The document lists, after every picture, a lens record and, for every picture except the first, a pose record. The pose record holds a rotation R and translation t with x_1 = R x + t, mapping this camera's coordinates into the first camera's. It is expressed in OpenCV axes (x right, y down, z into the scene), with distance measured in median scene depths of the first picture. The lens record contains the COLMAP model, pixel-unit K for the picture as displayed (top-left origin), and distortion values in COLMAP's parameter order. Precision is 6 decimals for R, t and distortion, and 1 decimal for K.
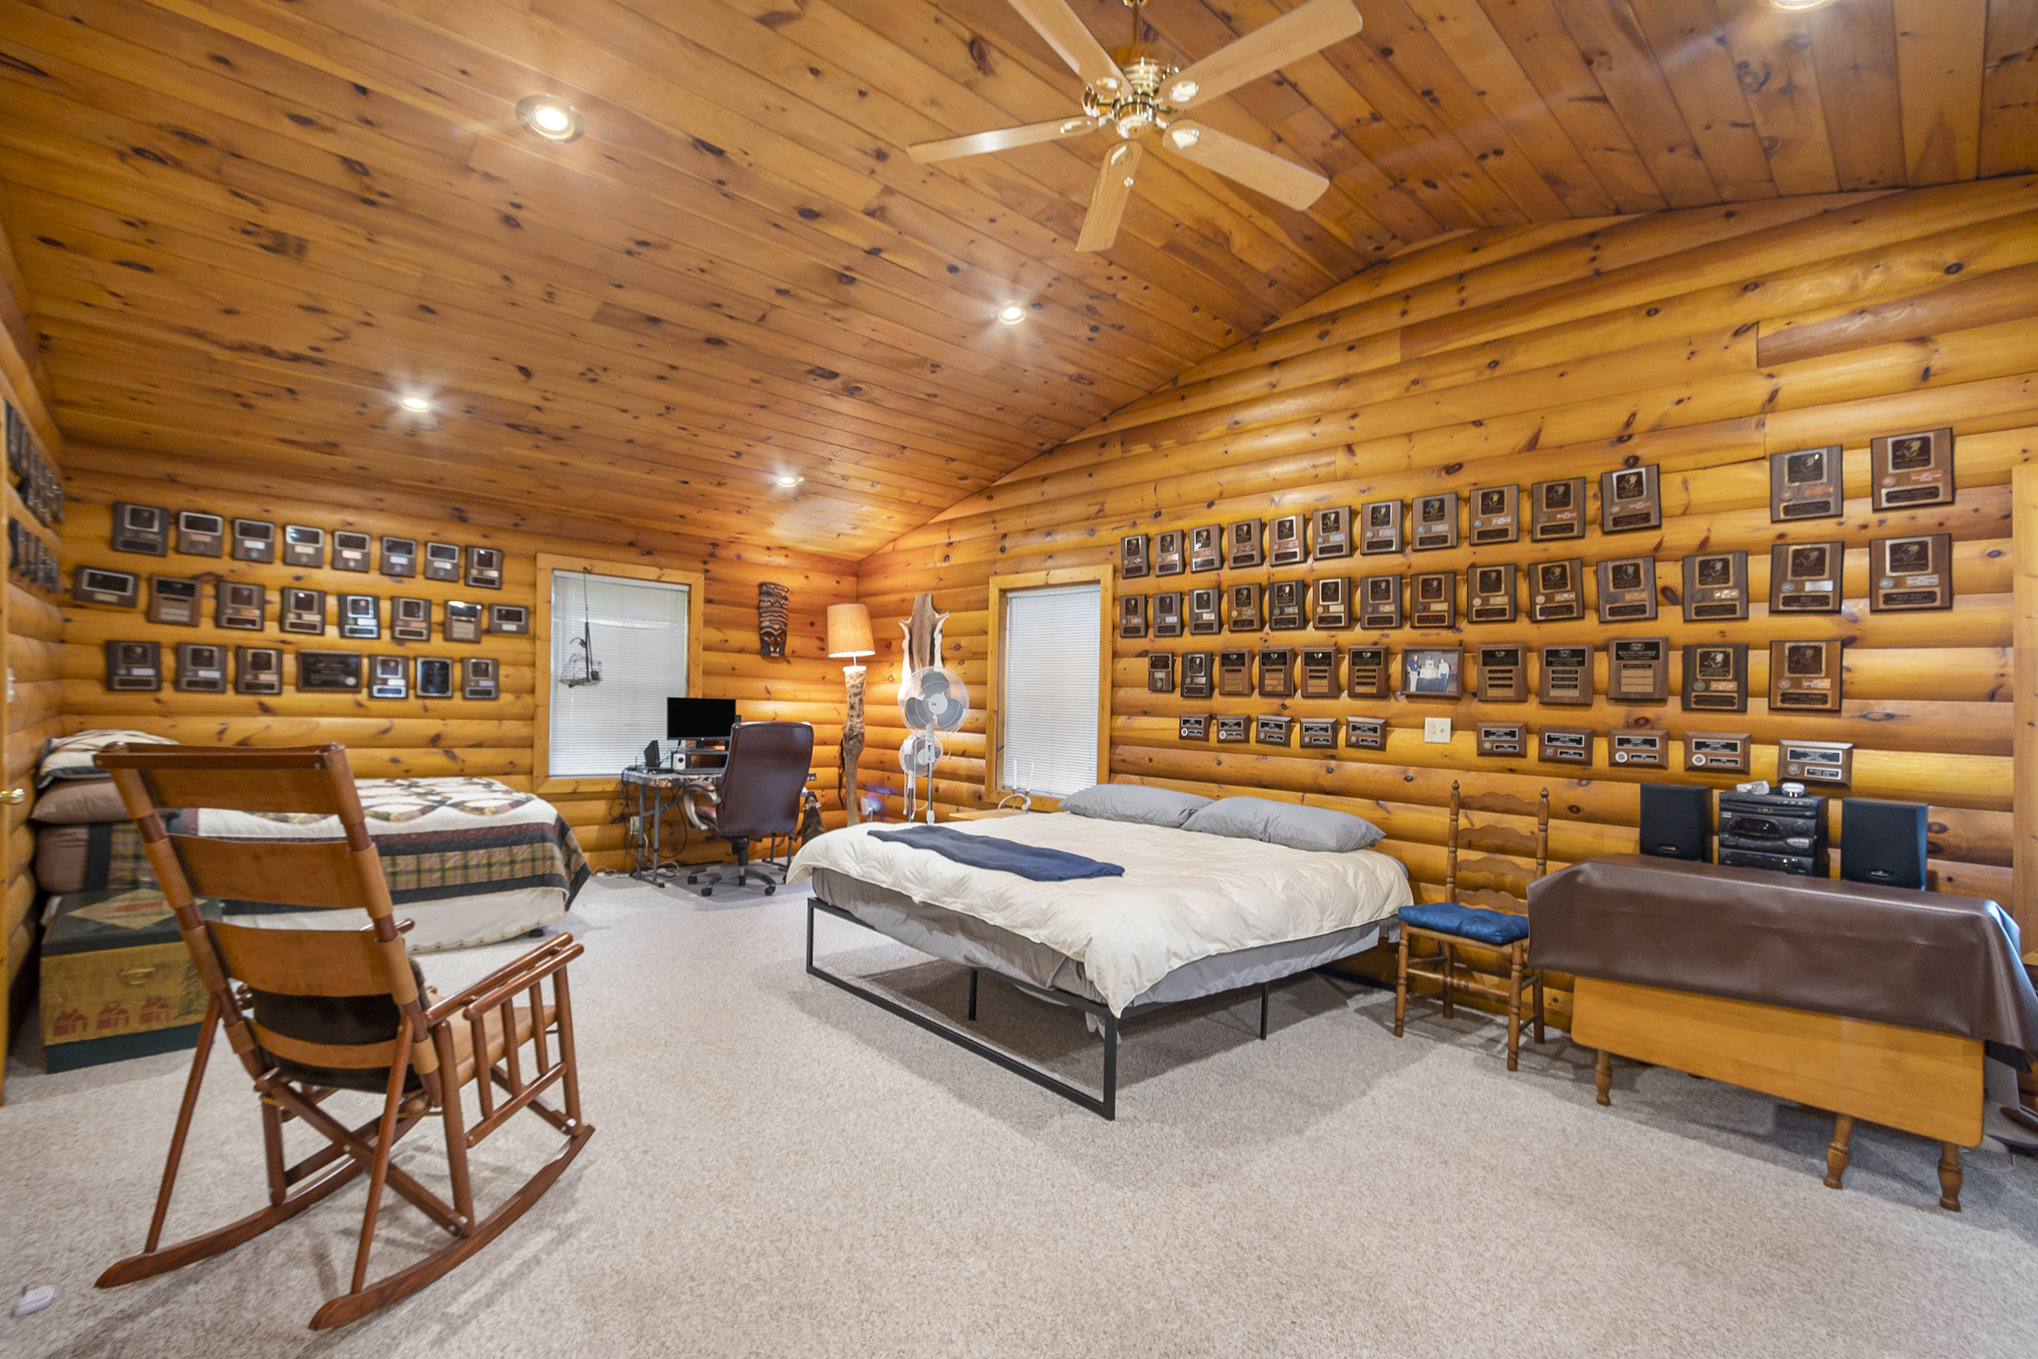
lens RADIAL K [[949.1, 0, 1018.4], [0, 949.1, 679.0], [0, 0, 1]] dist [-0.000817, -0.000067]
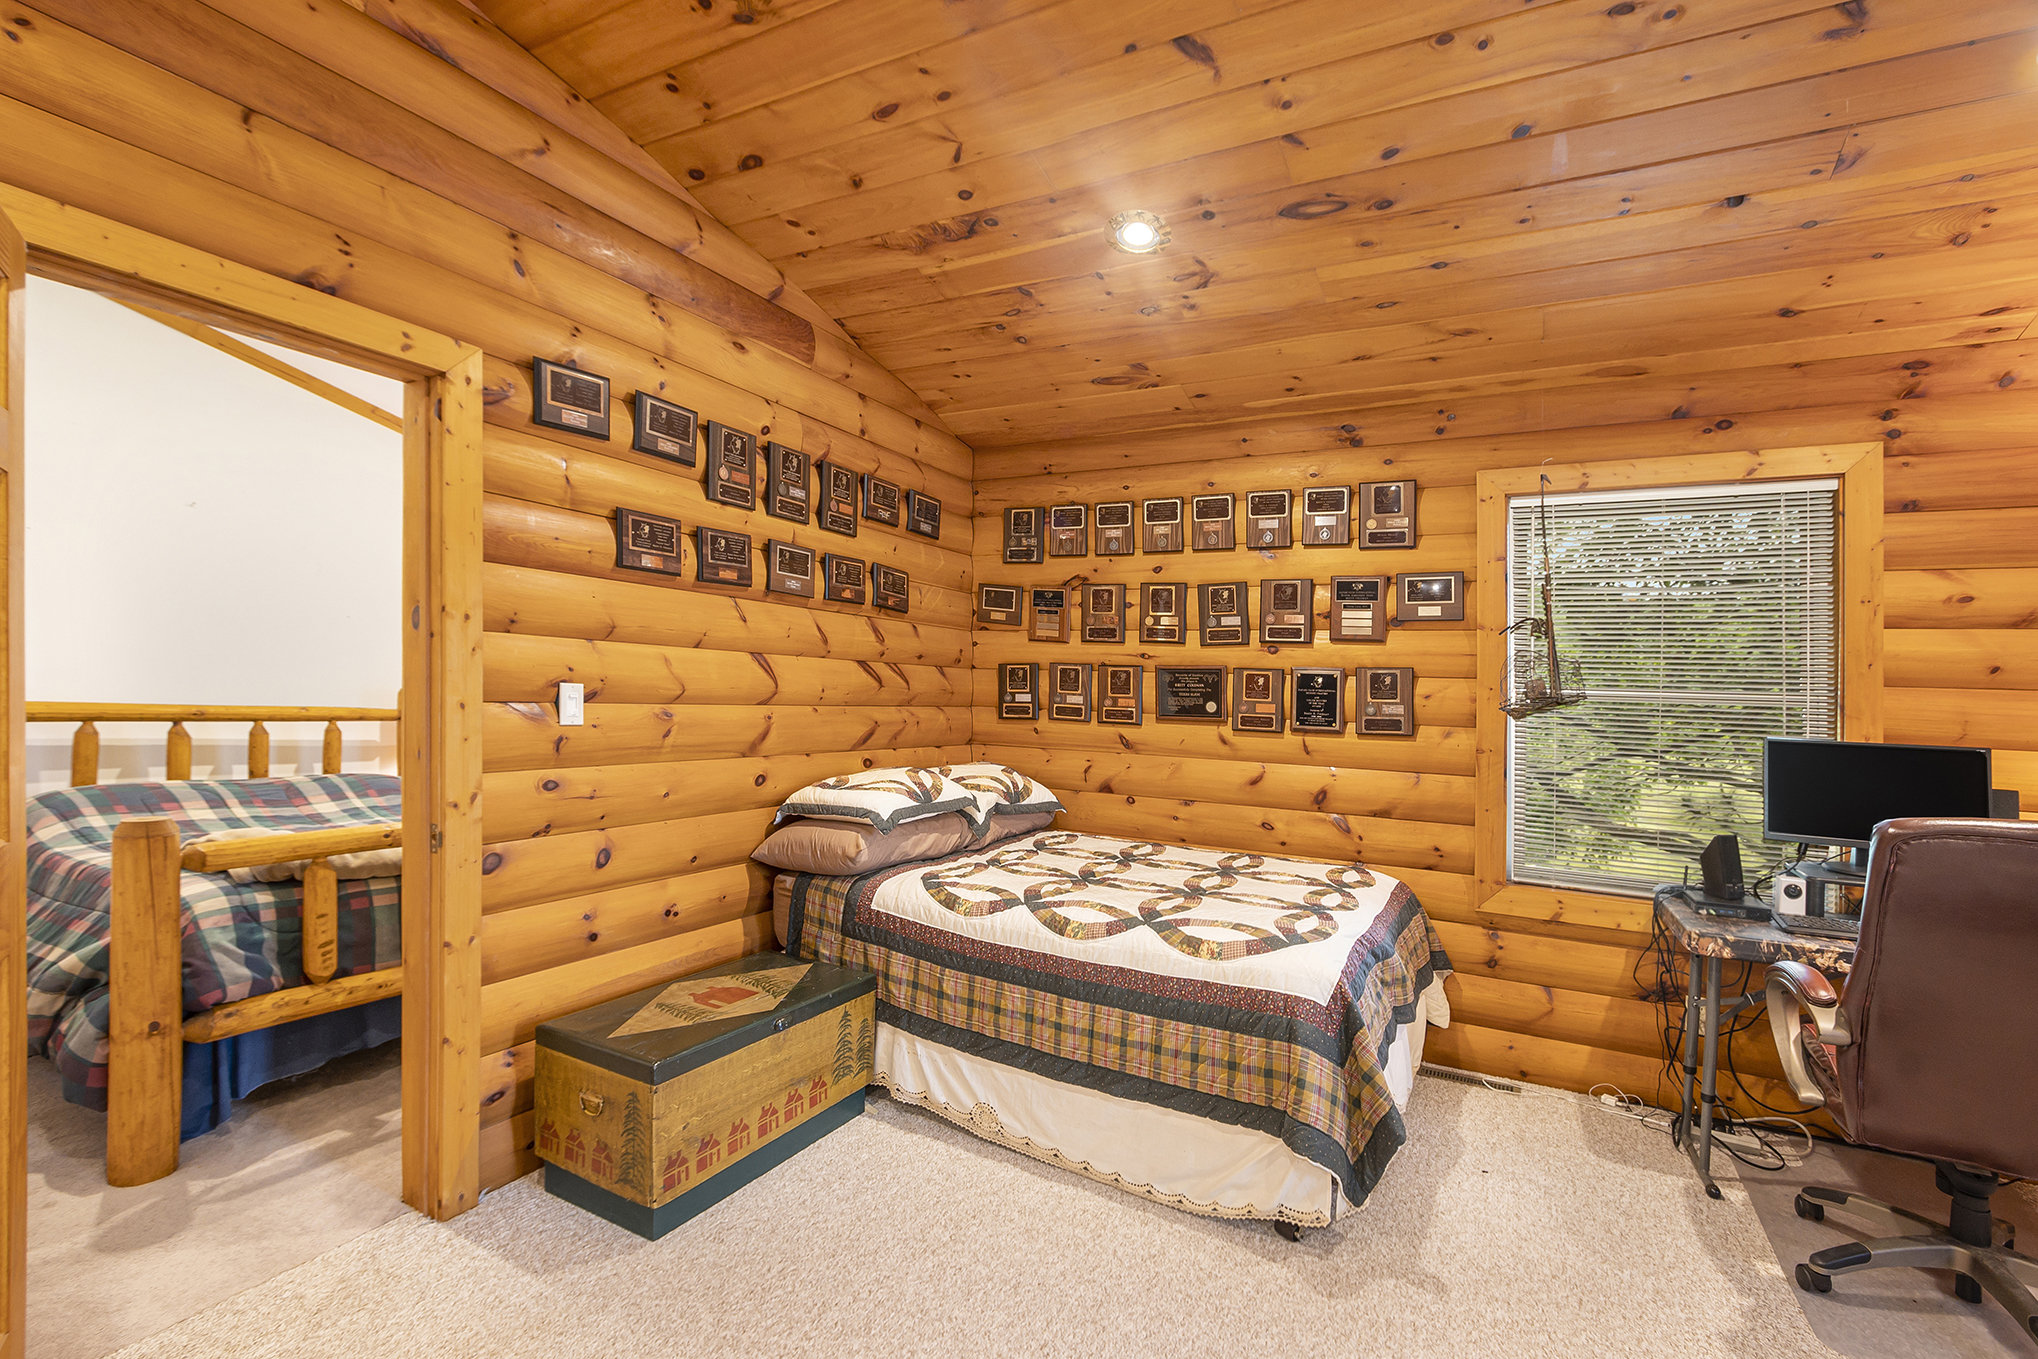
lens RADIAL K [[949.1, 0, 1020.8], [0, 949.1, 695.6], [0, 0, 1]] dist [-0.000817, -0.000067]
pose [[0.340028, -0.027126, -0.940024, -0.088867], [-0.001160, 0.999571, -0.029264, 0.014301], [0.940415, 0.011042, 0.339851, 0.609734]]
